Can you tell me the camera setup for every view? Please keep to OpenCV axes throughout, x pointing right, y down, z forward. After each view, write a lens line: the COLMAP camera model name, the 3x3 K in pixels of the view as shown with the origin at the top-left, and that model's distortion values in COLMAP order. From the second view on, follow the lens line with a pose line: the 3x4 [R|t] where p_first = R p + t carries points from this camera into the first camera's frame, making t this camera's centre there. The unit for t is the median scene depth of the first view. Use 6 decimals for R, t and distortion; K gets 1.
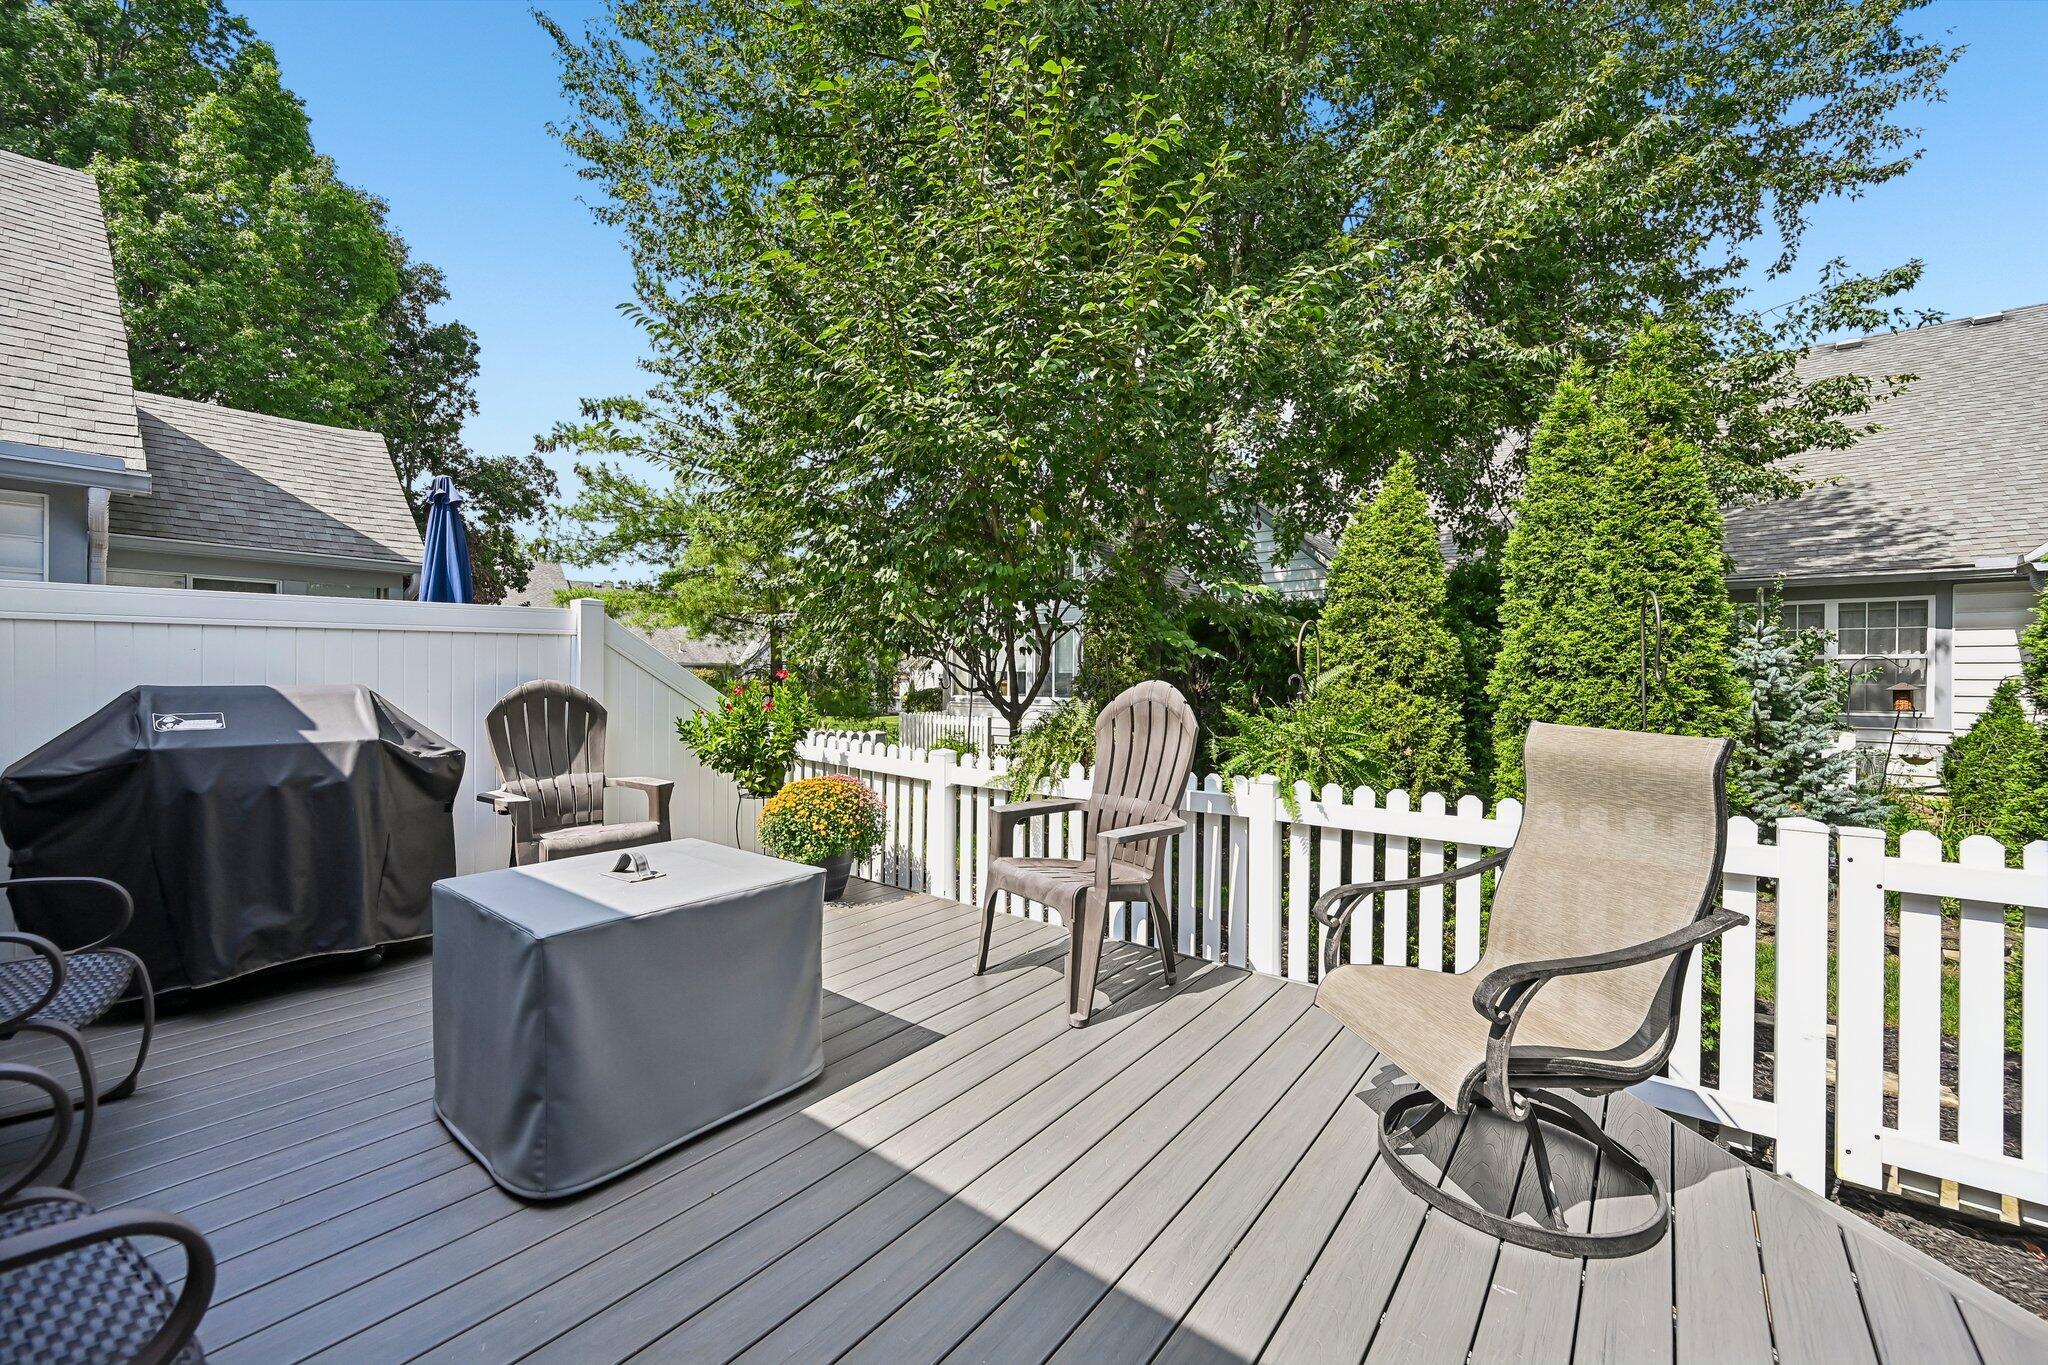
lens RADIAL K [[823.5, 0, 1024.0], [0, 823.5, 682.5], [0, 0, 1]] dist [0.000263, 0.000128]
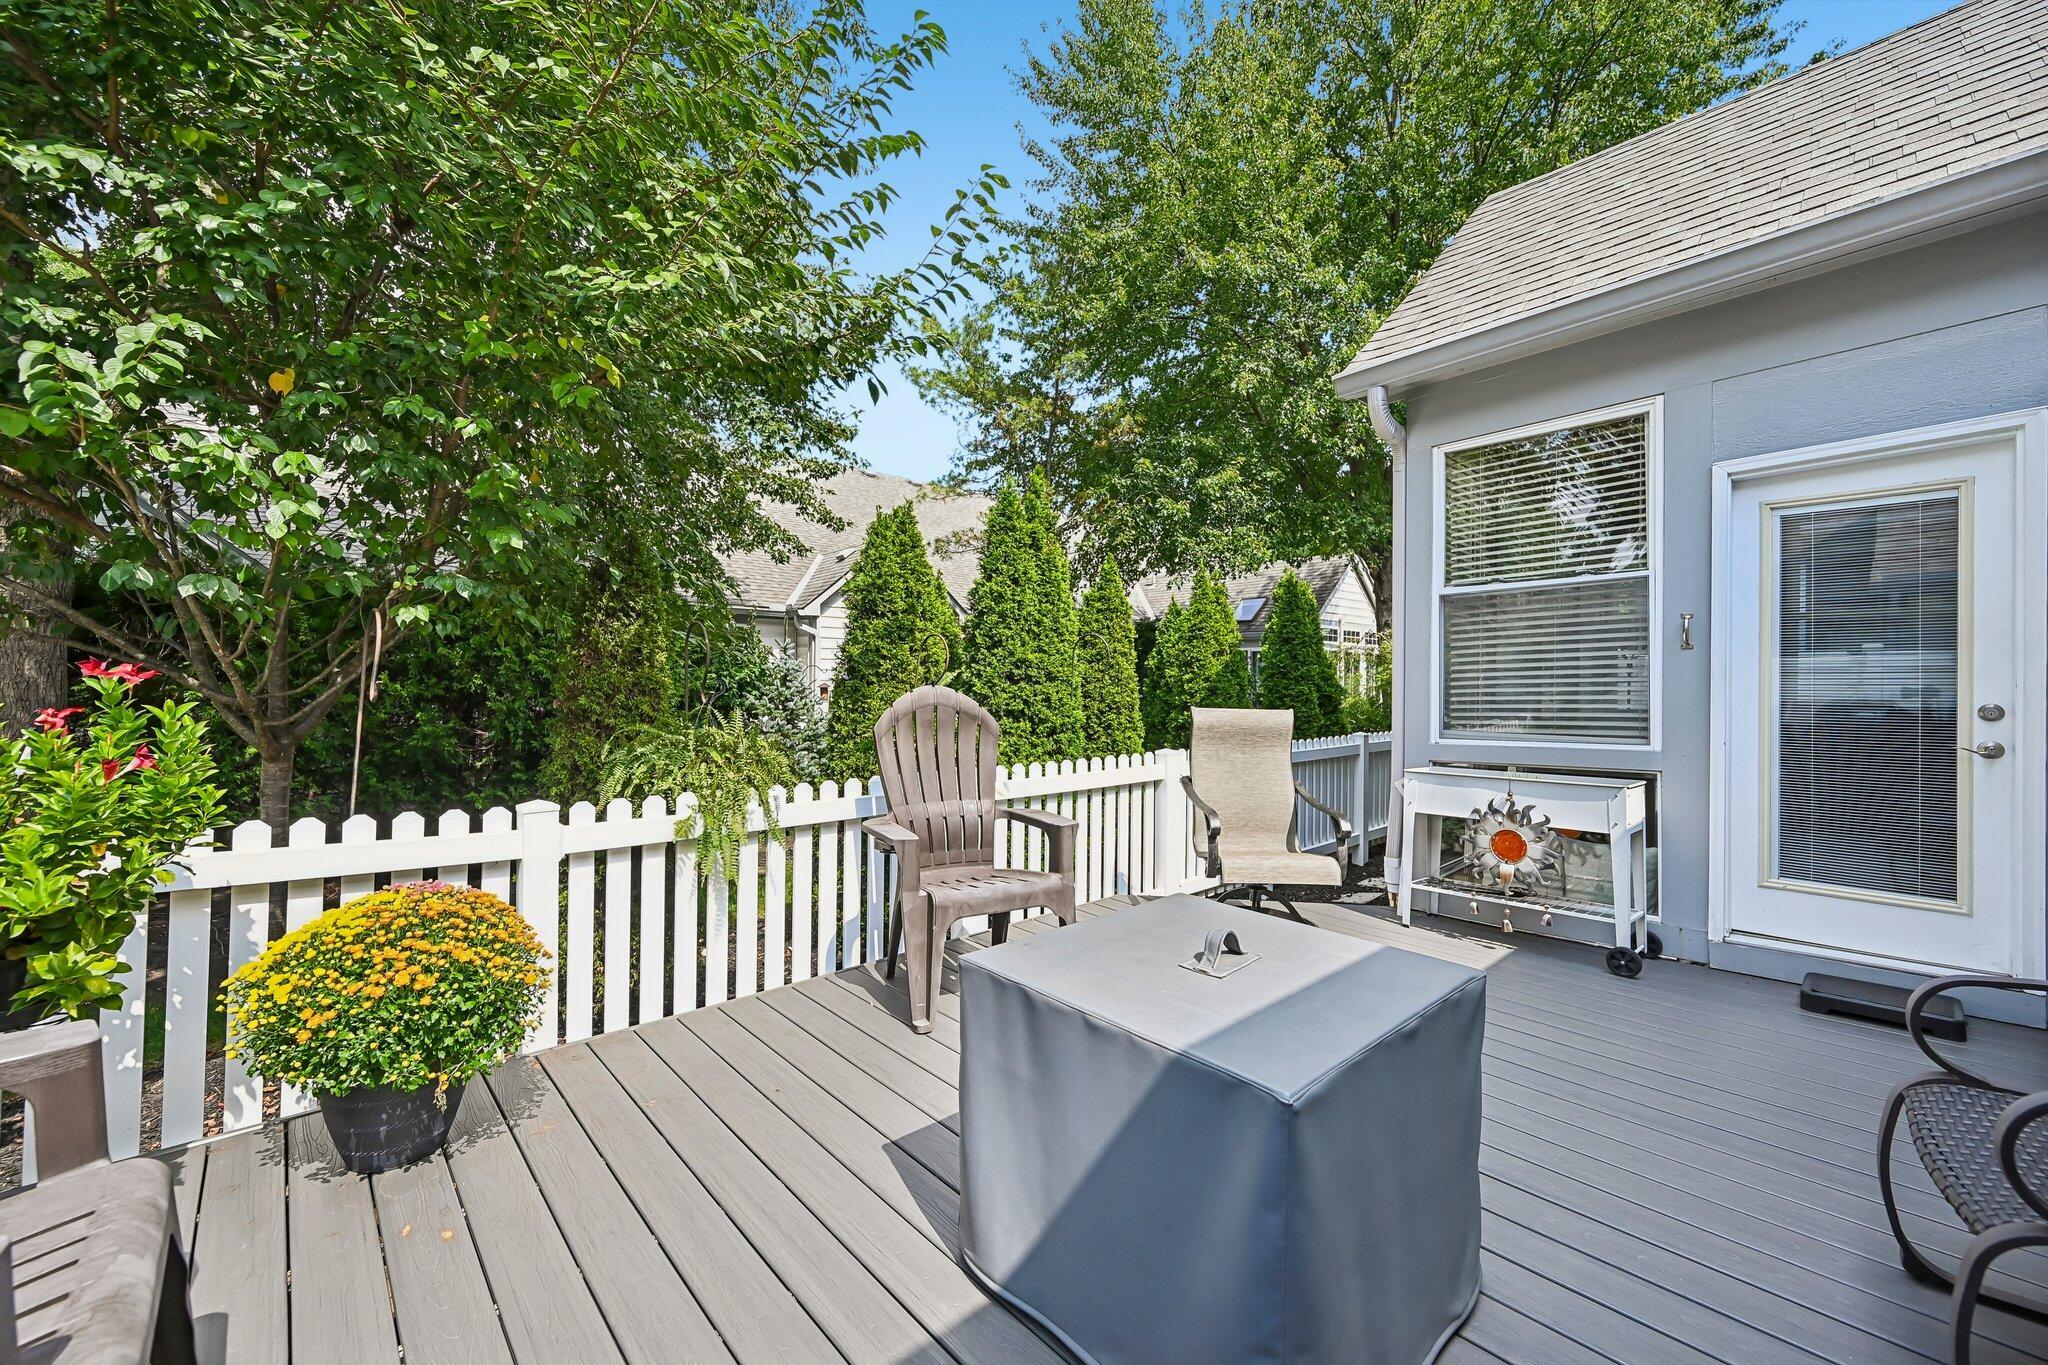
lens RADIAL K [[823.5, 0, 1024.0], [0, 823.5, 682.5], [0, 0, 1]] dist [0.000263, 0.000128]
pose [[0.175777, -0.001948, 0.984428, -0.769204], [0.006202, 0.999980, 0.000872, -0.009302], [-0.984410, 0.005952, 0.175786, 0.628092]]
